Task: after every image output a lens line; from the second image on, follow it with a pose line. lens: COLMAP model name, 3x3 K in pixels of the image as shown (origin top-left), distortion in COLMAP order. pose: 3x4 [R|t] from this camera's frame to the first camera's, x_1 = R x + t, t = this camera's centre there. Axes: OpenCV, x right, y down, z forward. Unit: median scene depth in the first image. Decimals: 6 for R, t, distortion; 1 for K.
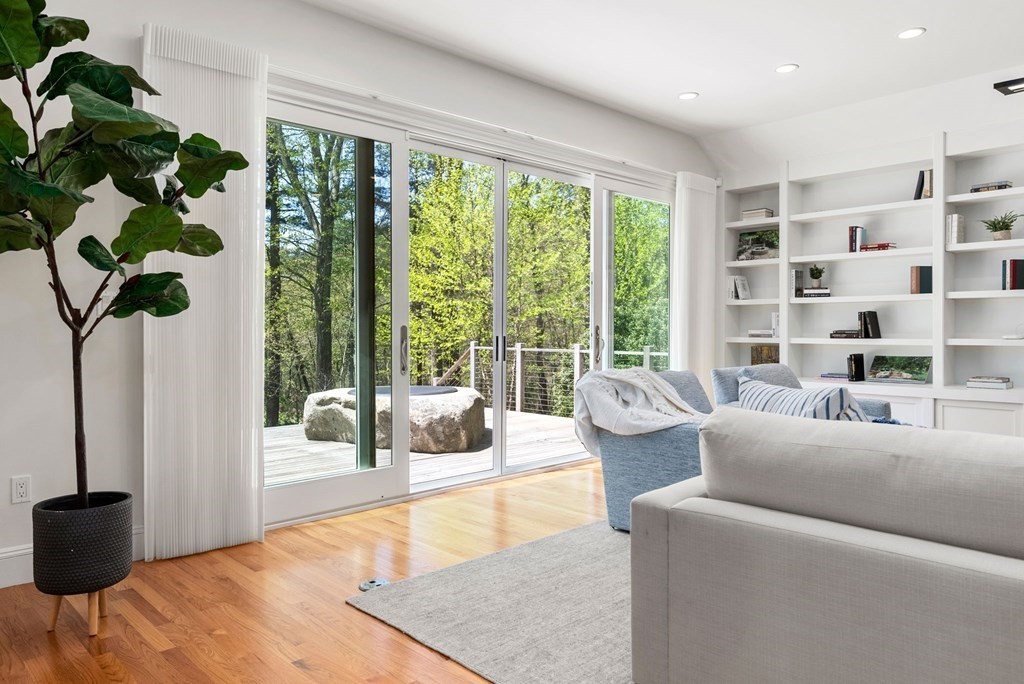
lens RADIAL K [[698.2, 0, 506.3], [0, 698.2, 332.7], [0, 0, 1]] dist [-0.035904, 0.028873]
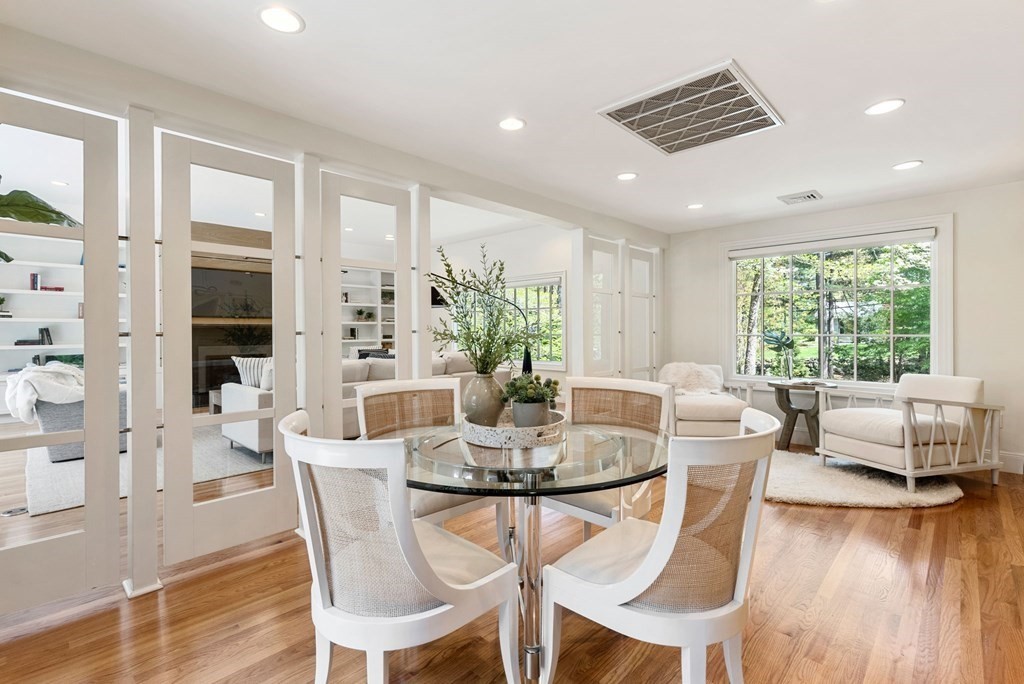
lens RADIAL K [[471.7, 0, 510.8], [0, 471.7, 336.2], [0, 0, 1]] dist [-0.001523, -0.000203]
pose [[-0.040485, -0.006637, 0.999158, -0.613324], [0.010123, 0.999924, 0.007052, -0.008013], [-0.999129, 0.010400, -0.040415, -0.038319]]
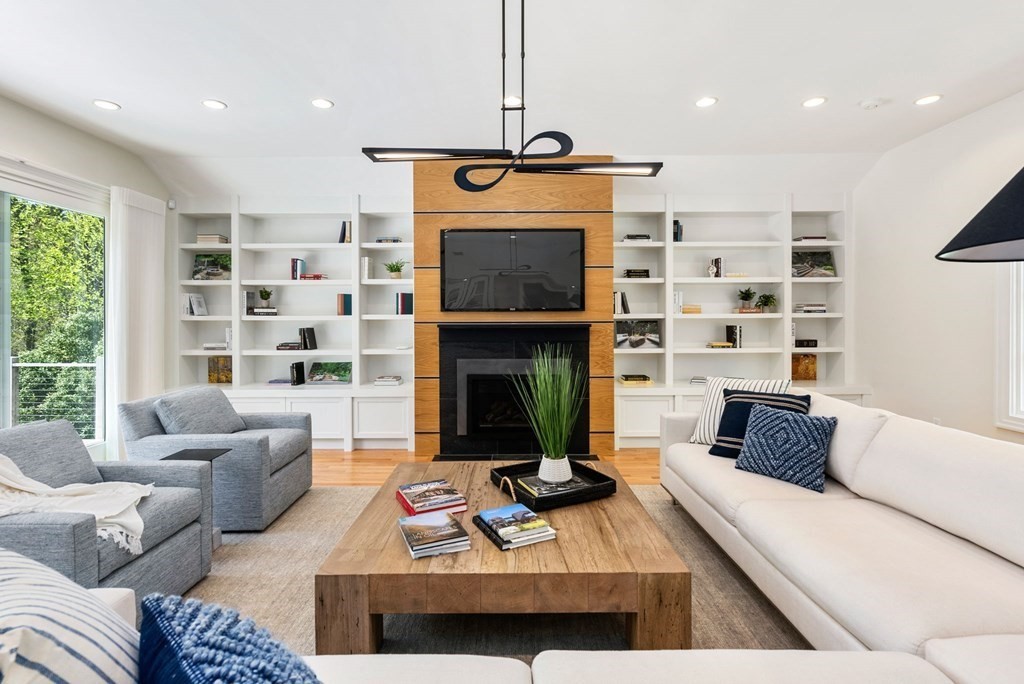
lens RADIAL K [[515.2, 0, 508.0], [0, 515.2, 333.6], [0, 0, 1]] dist [-0.004156, -0.000620]
pose [[0.687611, -0.008892, 0.726025, 0.096574], [0.005008, 0.999959, 0.007504, -0.025374], [-0.726062, -0.001524, 0.687628, 0.096733]]
